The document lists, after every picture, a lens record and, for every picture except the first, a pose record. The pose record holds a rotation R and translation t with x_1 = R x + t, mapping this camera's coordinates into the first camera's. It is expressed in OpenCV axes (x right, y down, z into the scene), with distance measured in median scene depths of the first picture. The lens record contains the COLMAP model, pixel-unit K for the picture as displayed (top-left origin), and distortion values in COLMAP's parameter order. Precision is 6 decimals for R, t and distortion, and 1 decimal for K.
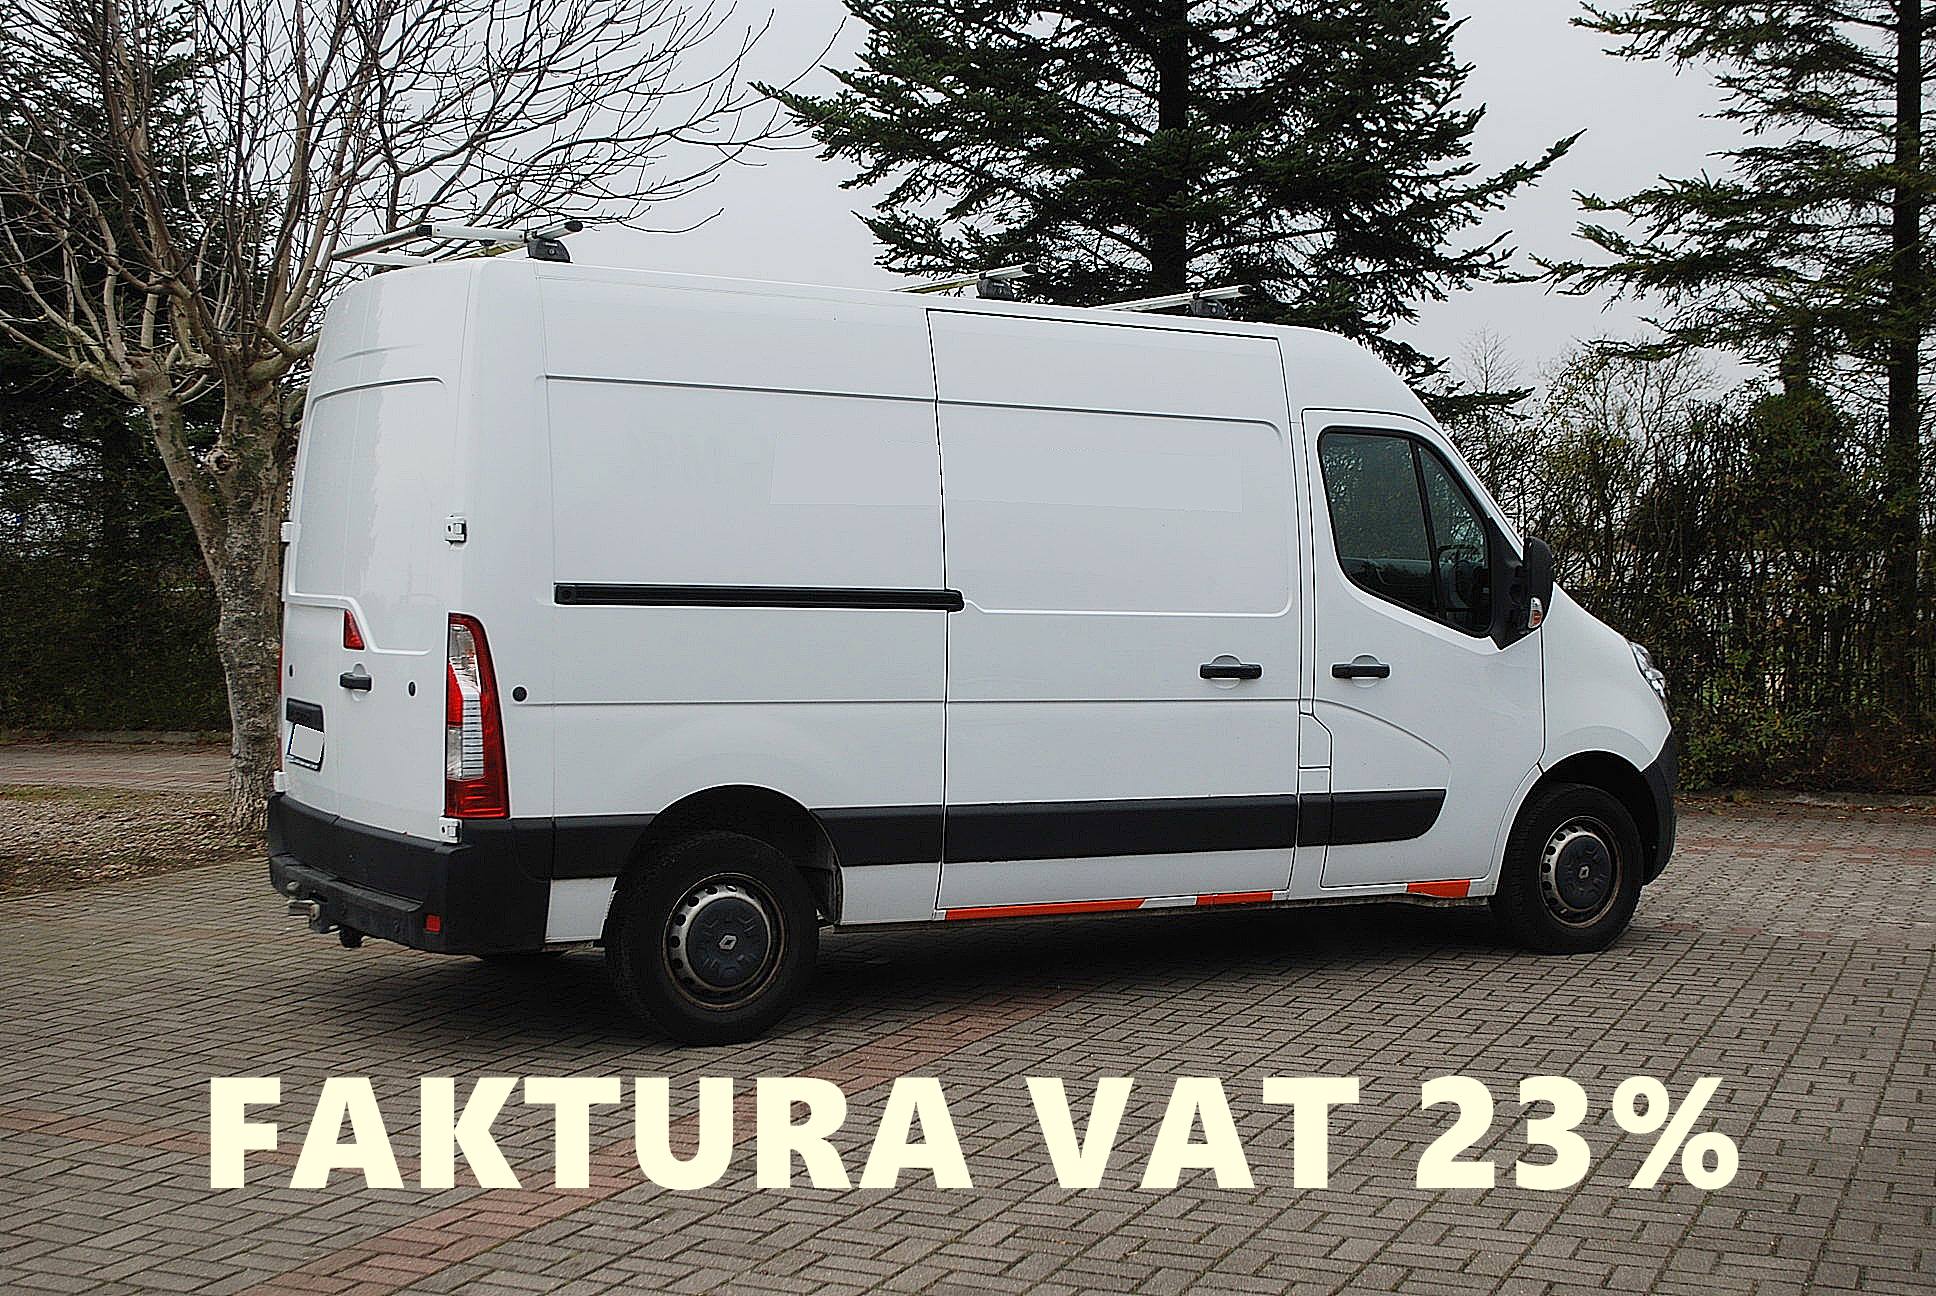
lens RADIAL K [[2516.8, 0, 968.0], [0, 2516.8, 648.0], [0, 0, 1]] dist [-0.004730, -0.003867]
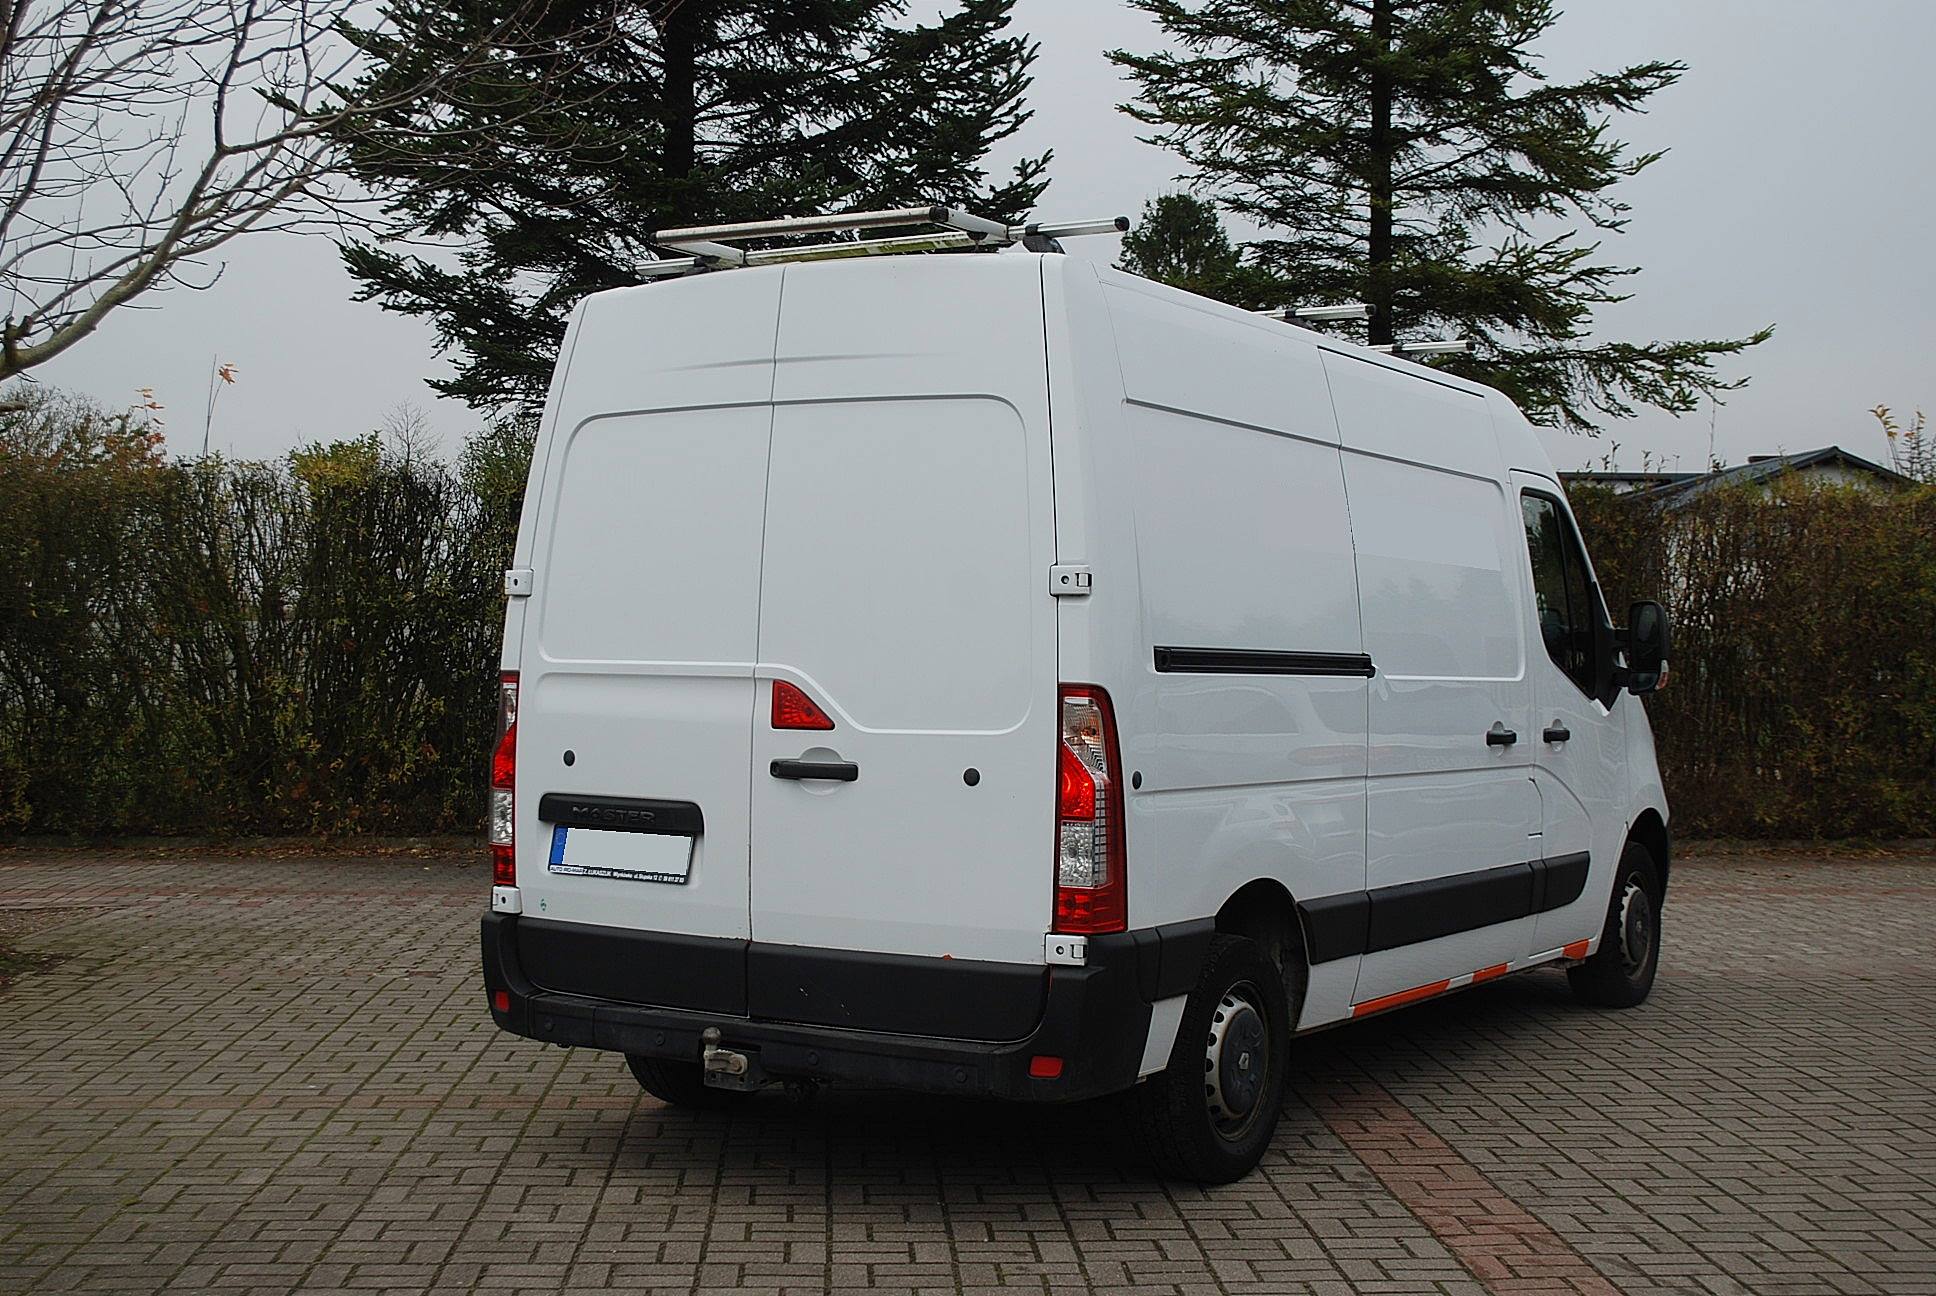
lens RADIAL K [[2426.1, 0, 968.0], [0, 2426.1, 648.0], [0, 0, 1]] dist [0.010931, 0.014308]
pose [[0.891160, -0.001801, 0.453686, -0.512163], [0.014025, 0.999624, -0.023580, -0.006216], [-0.453473, 0.027376, 0.890849, 0.269099]]
